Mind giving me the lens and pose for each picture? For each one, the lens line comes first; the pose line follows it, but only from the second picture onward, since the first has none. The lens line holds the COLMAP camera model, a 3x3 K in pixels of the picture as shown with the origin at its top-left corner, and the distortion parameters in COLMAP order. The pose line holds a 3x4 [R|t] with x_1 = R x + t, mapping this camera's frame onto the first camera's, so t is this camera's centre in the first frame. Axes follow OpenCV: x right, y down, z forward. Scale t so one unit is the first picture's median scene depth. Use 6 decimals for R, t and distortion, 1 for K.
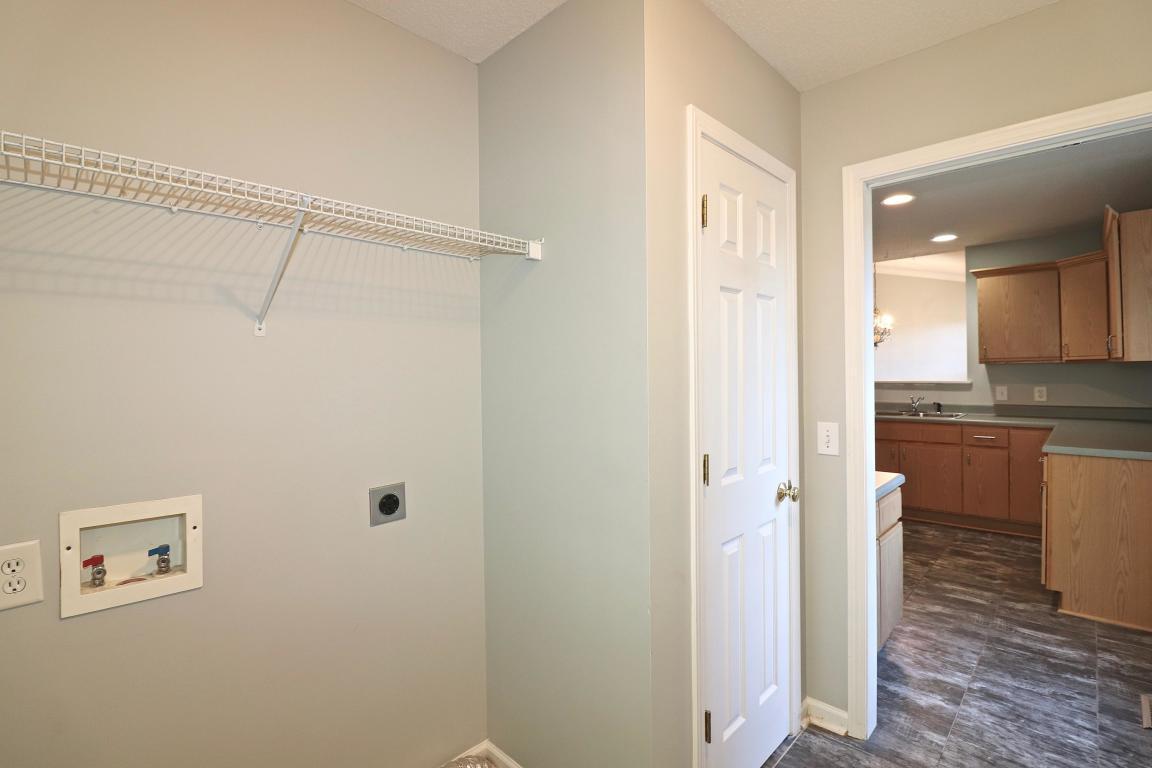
lens RADIAL K [[542.8, 0, 577.6], [0, 542.8, 377.2], [0, 0, 1]] dist [-0.003060, -0.000597]
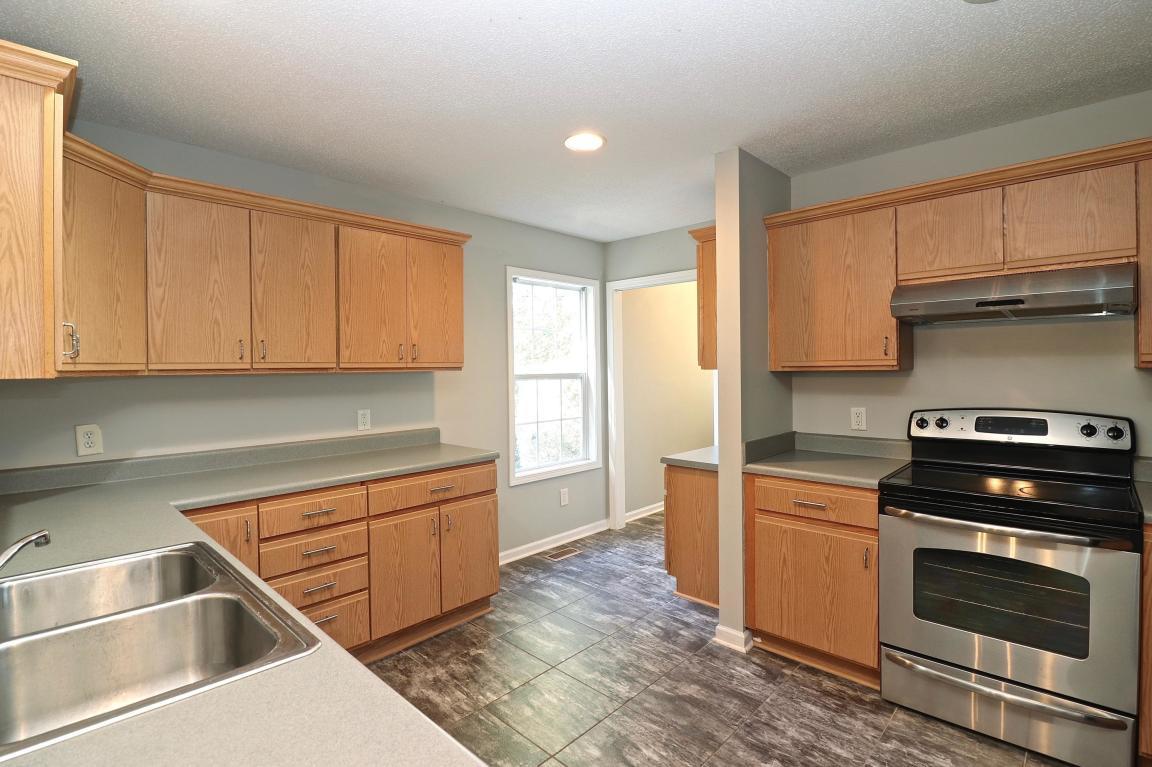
lens RADIAL K [[542.8, 0, 574.3], [0, 542.8, 374.6], [0, 0, 1]] dist [-0.003060, -0.000597]
pose [[-0.999664, 0.021473, -0.014536, 0.918194], [0.021255, 0.999661, 0.015013, -0.029074], [0.014853, 0.014699, -0.999782, 2.504218]]
